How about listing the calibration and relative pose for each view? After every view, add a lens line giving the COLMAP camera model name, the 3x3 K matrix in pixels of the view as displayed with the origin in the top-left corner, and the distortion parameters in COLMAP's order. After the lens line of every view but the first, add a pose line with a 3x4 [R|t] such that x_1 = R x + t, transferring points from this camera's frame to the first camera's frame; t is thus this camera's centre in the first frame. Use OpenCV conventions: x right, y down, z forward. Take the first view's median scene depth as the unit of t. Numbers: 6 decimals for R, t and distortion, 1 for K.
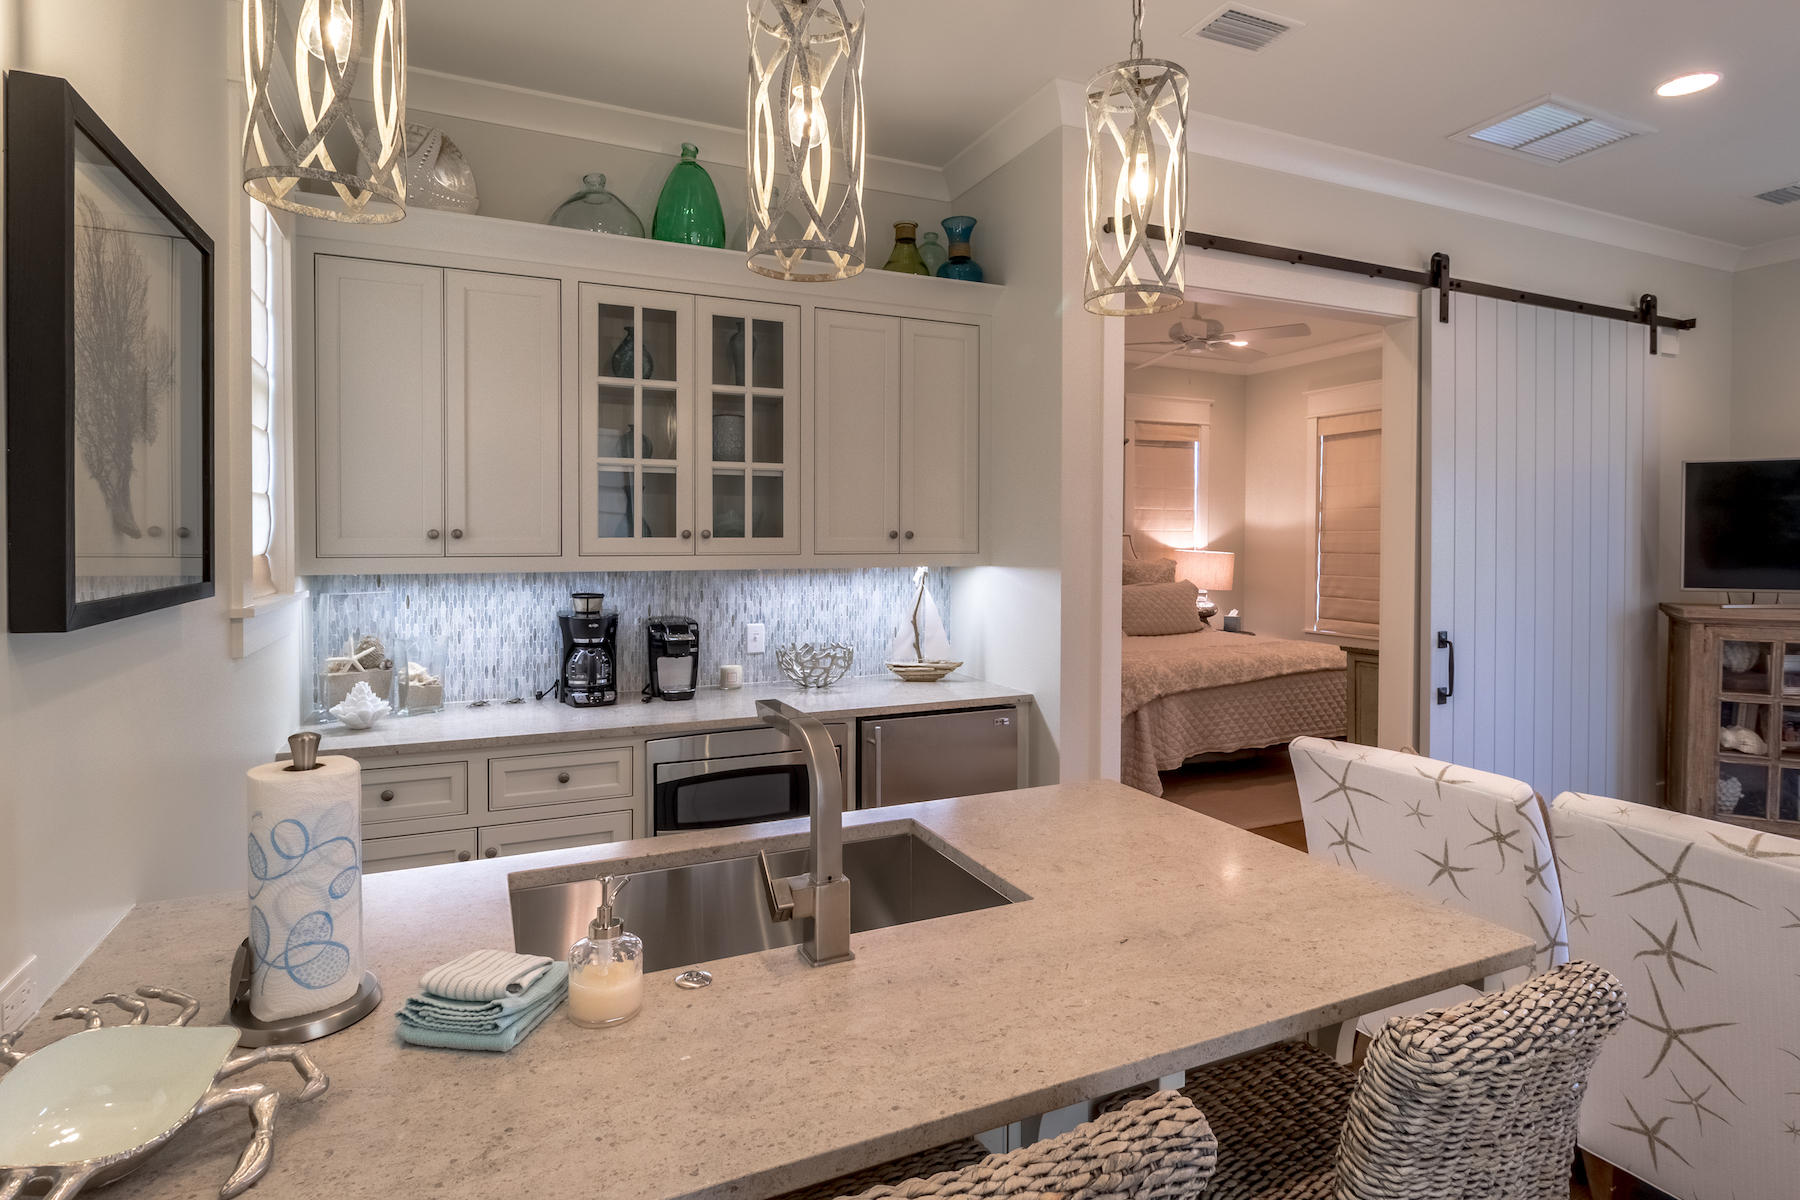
lens RADIAL K [[905.7, 0, 838.2], [0, 905.7, 544.0], [0, 0, 1]] dist [-0.002662, -0.000482]
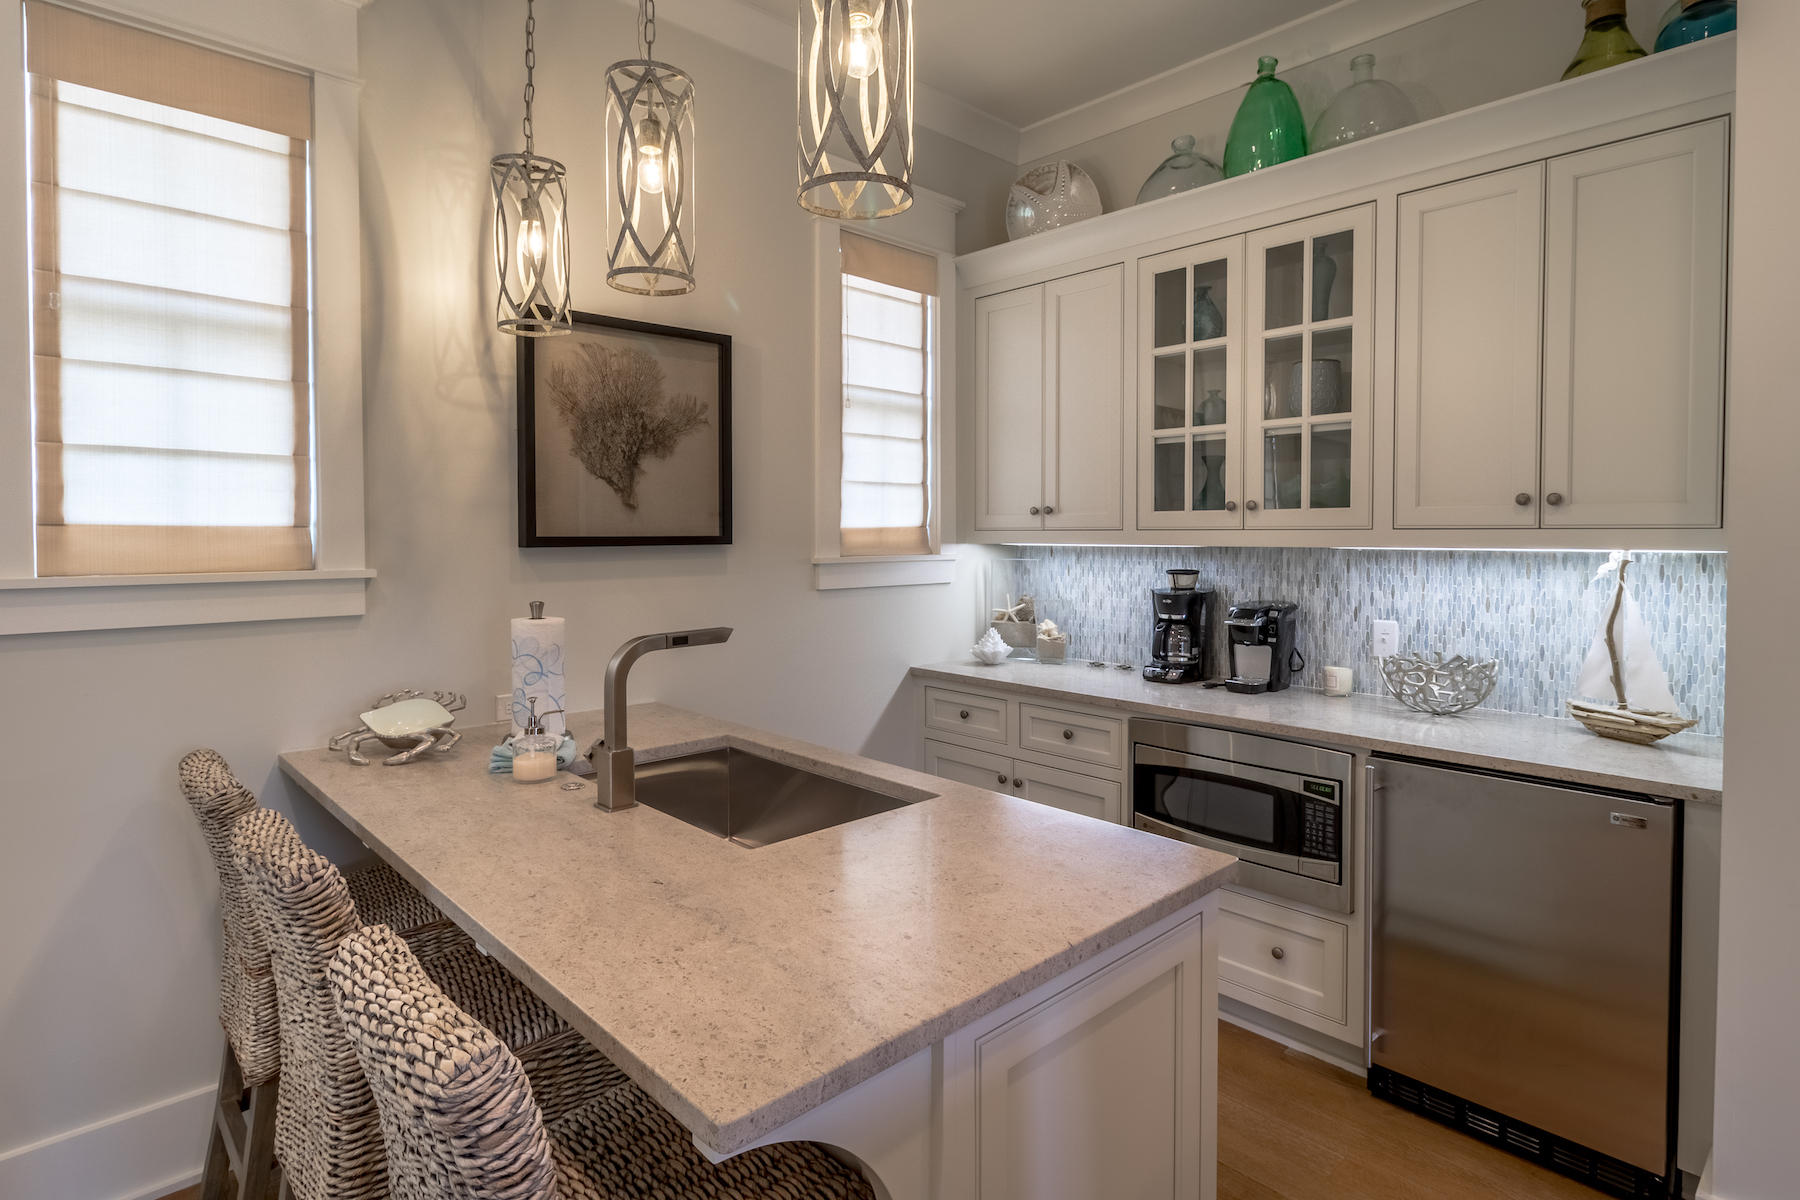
lens RADIAL K [[905.7, 0, 866.6], [0, 905.7, 551.2], [0, 0, 1]] dist [-0.002662, -0.000482]
pose [[0.350513, 0.021276, -0.936316, 0.530975], [-0.008303, 0.999773, 0.019610, 0.018693], [0.936521, 0.000901, 0.350611, 0.343273]]
